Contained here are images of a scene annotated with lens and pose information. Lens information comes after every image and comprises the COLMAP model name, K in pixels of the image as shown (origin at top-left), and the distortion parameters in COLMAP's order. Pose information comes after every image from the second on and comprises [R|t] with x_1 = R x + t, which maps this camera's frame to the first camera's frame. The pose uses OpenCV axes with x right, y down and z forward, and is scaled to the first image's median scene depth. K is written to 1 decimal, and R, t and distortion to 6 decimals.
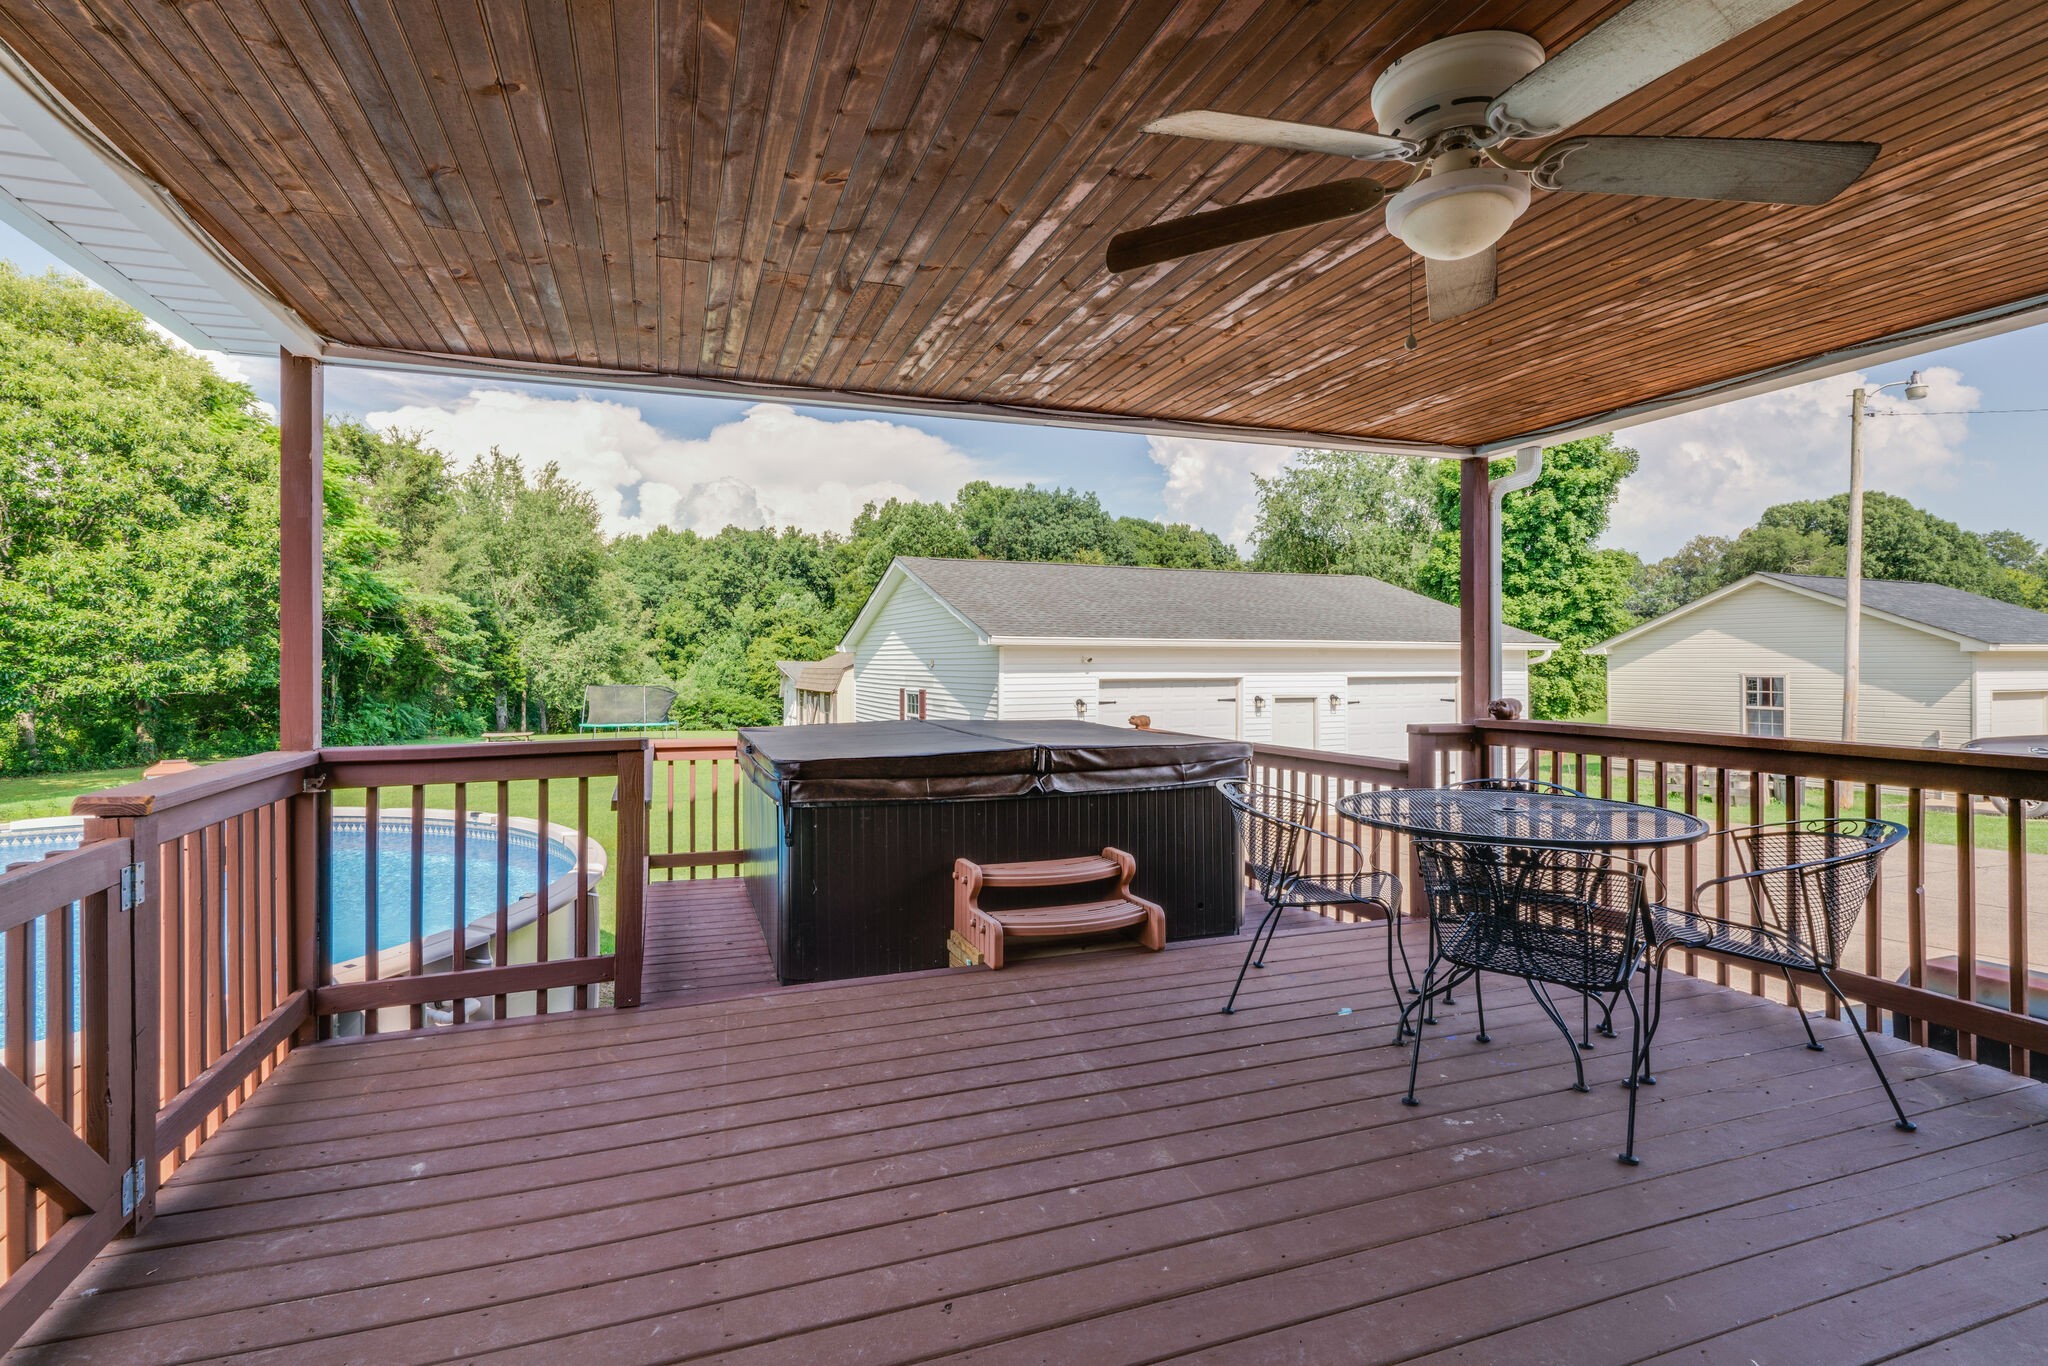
lens RADIAL K [[986.4, 0, 1015.1], [0, 986.4, 661.9], [0, 0, 1]] dist [-0.000174, 0.000934]
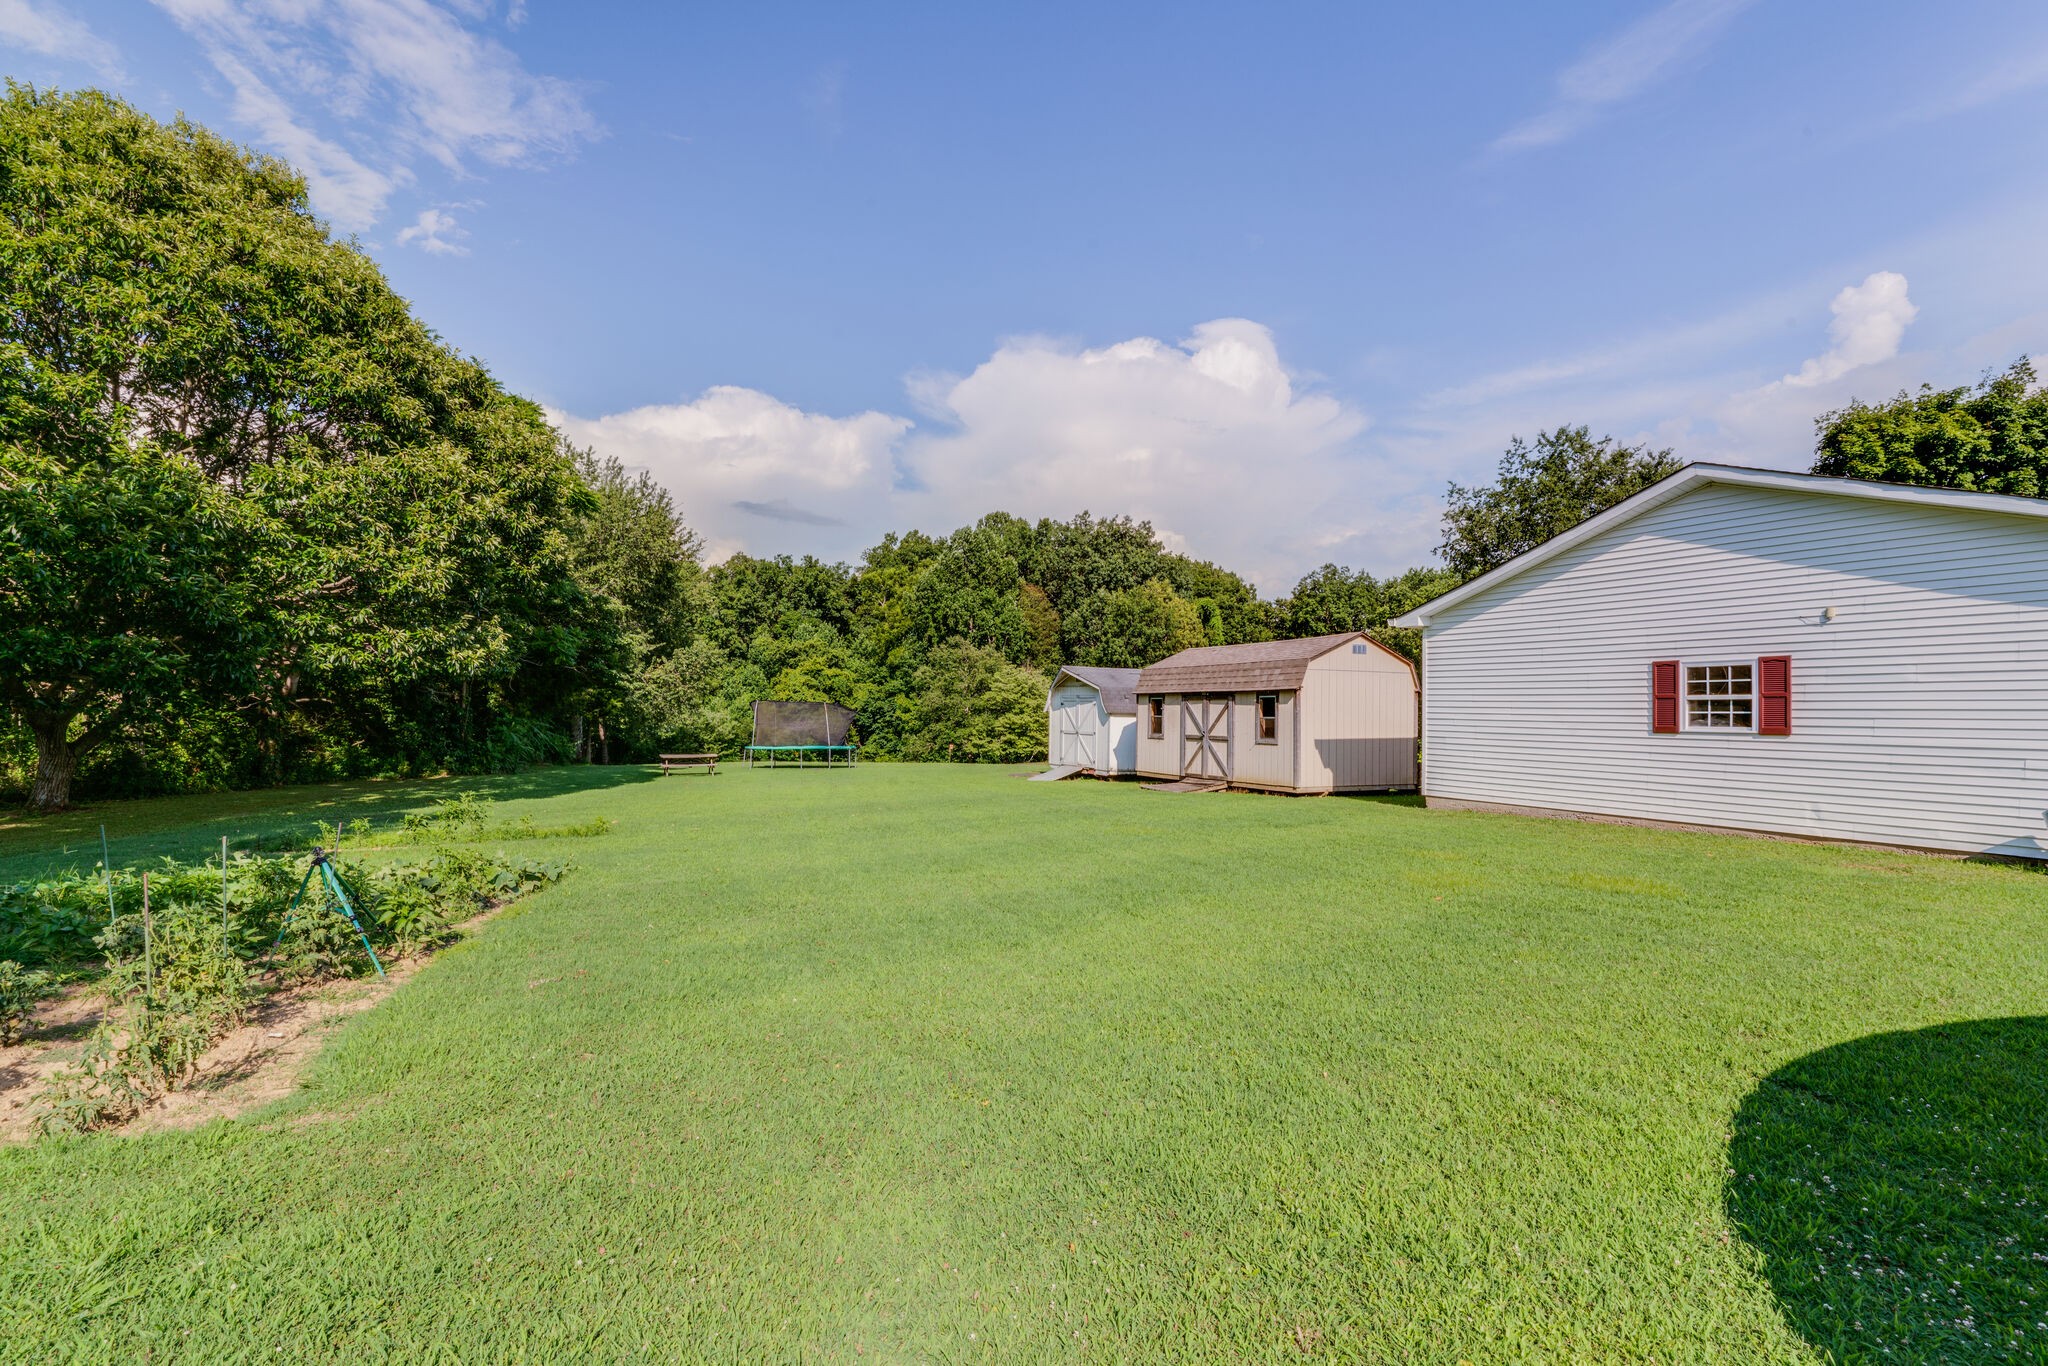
lens RADIAL K [[987.2, 0, 1019.1], [0, 987.2, 710.1], [0, 0, 1]] dist [0.027770, -0.015303]
pose [[0.998856, 0.015092, 0.045365, -0.218347], [-0.015257, 0.999878, 0.003291, 0.022564], [-0.045310, -0.003979, 0.998965, 0.125463]]
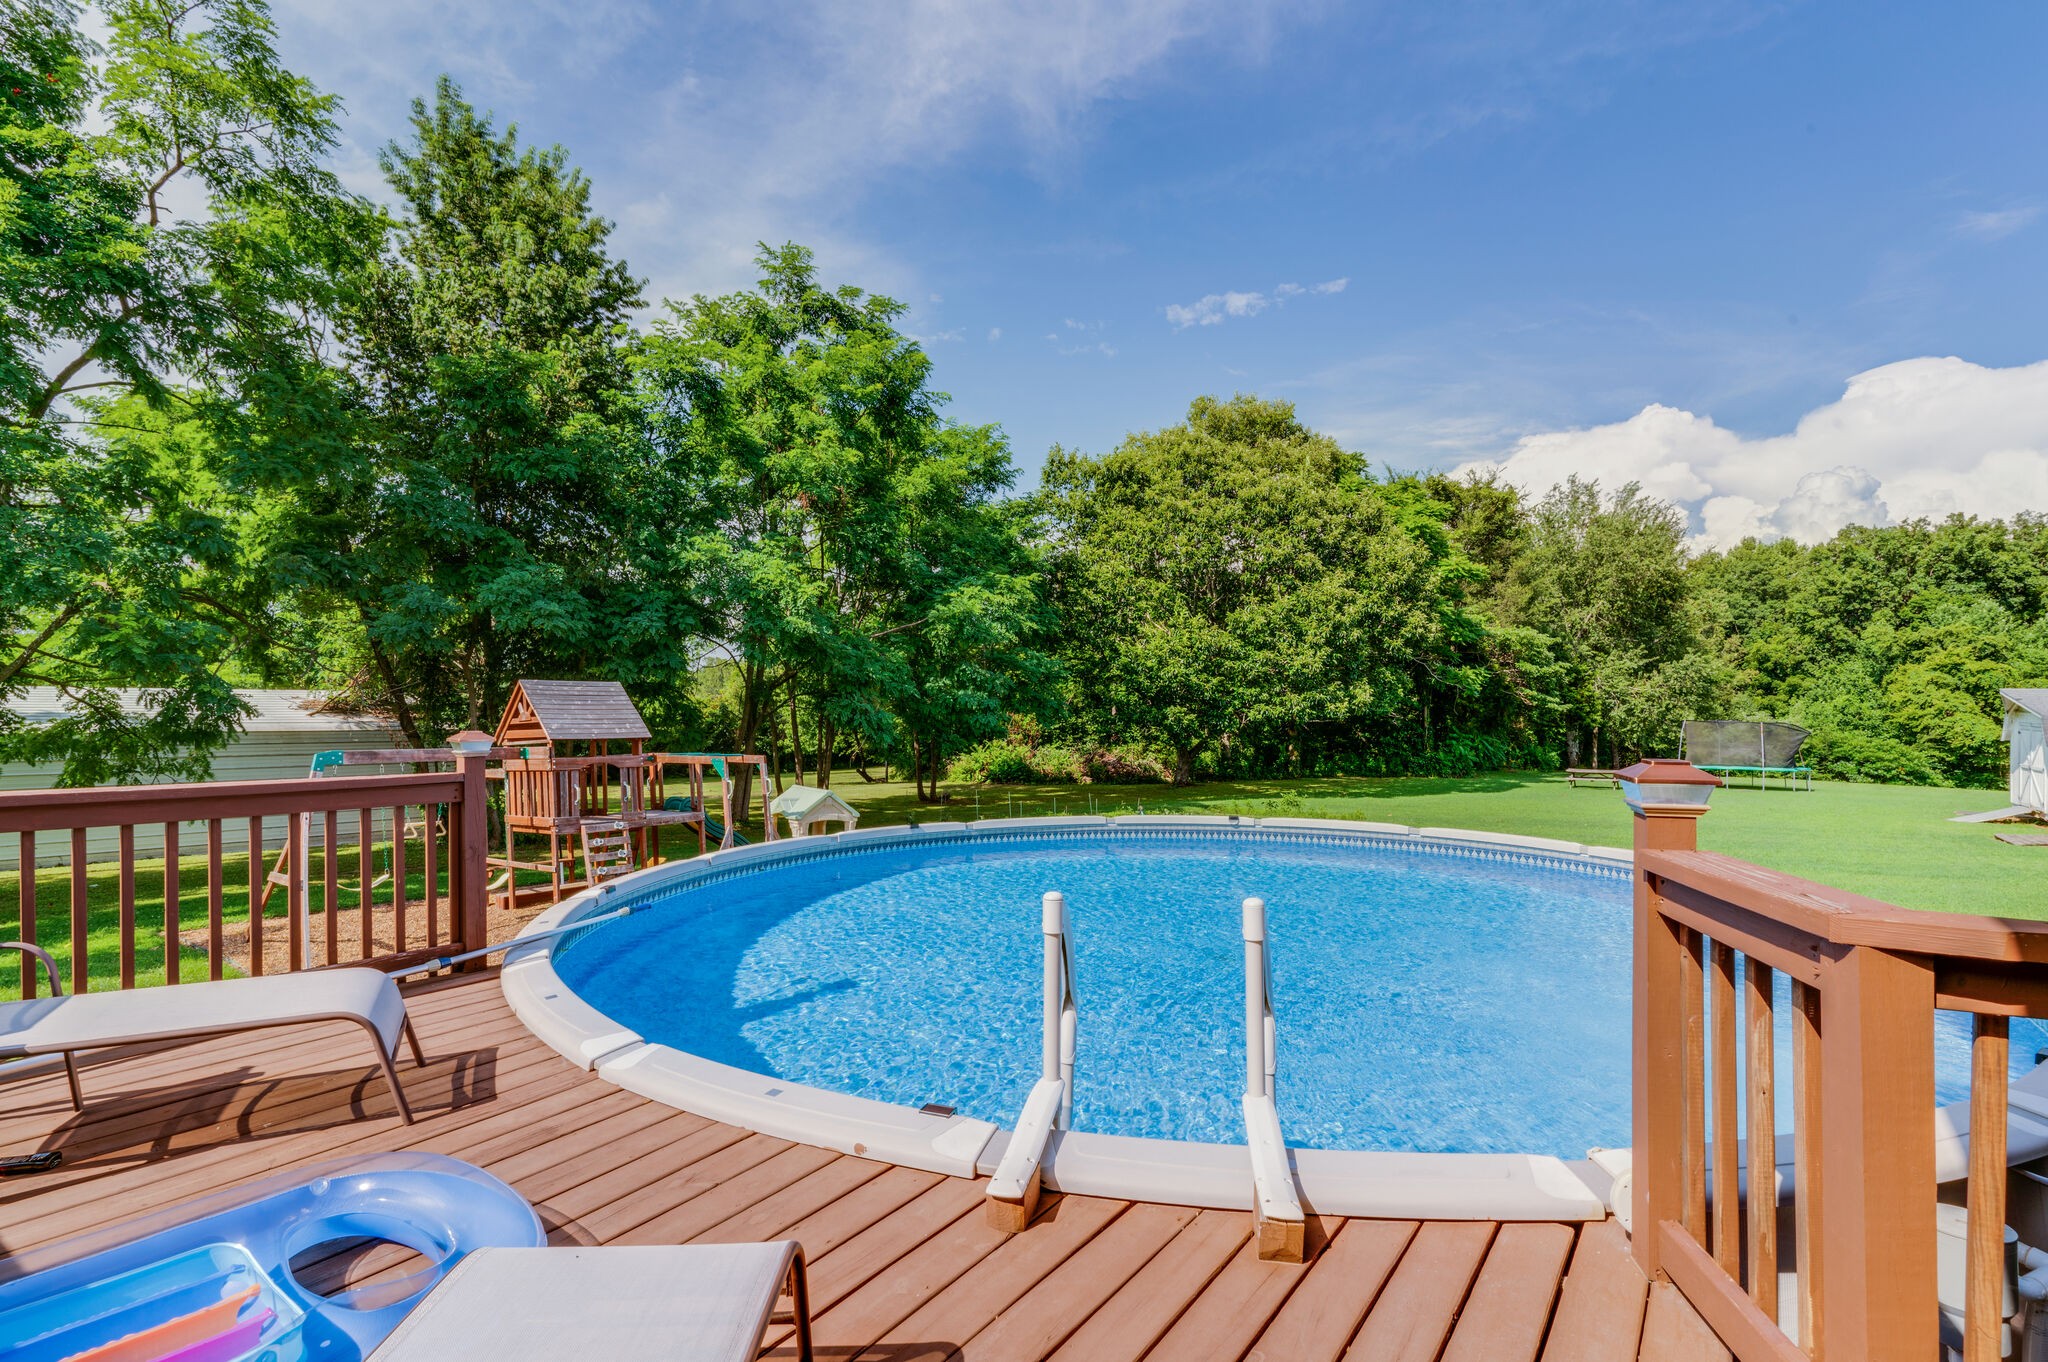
lens RADIAL K [[978.7, 0, 1015.6], [0, 978.7, 701.9], [0, 0, 1]] dist [-0.001289, -0.001695]
pose [[0.556025, 0.000729, -0.831165, -0.038376], [0.001900, 0.999996, 0.002148, 0.003745], [0.831164, -0.002774, 0.556021, 0.022070]]
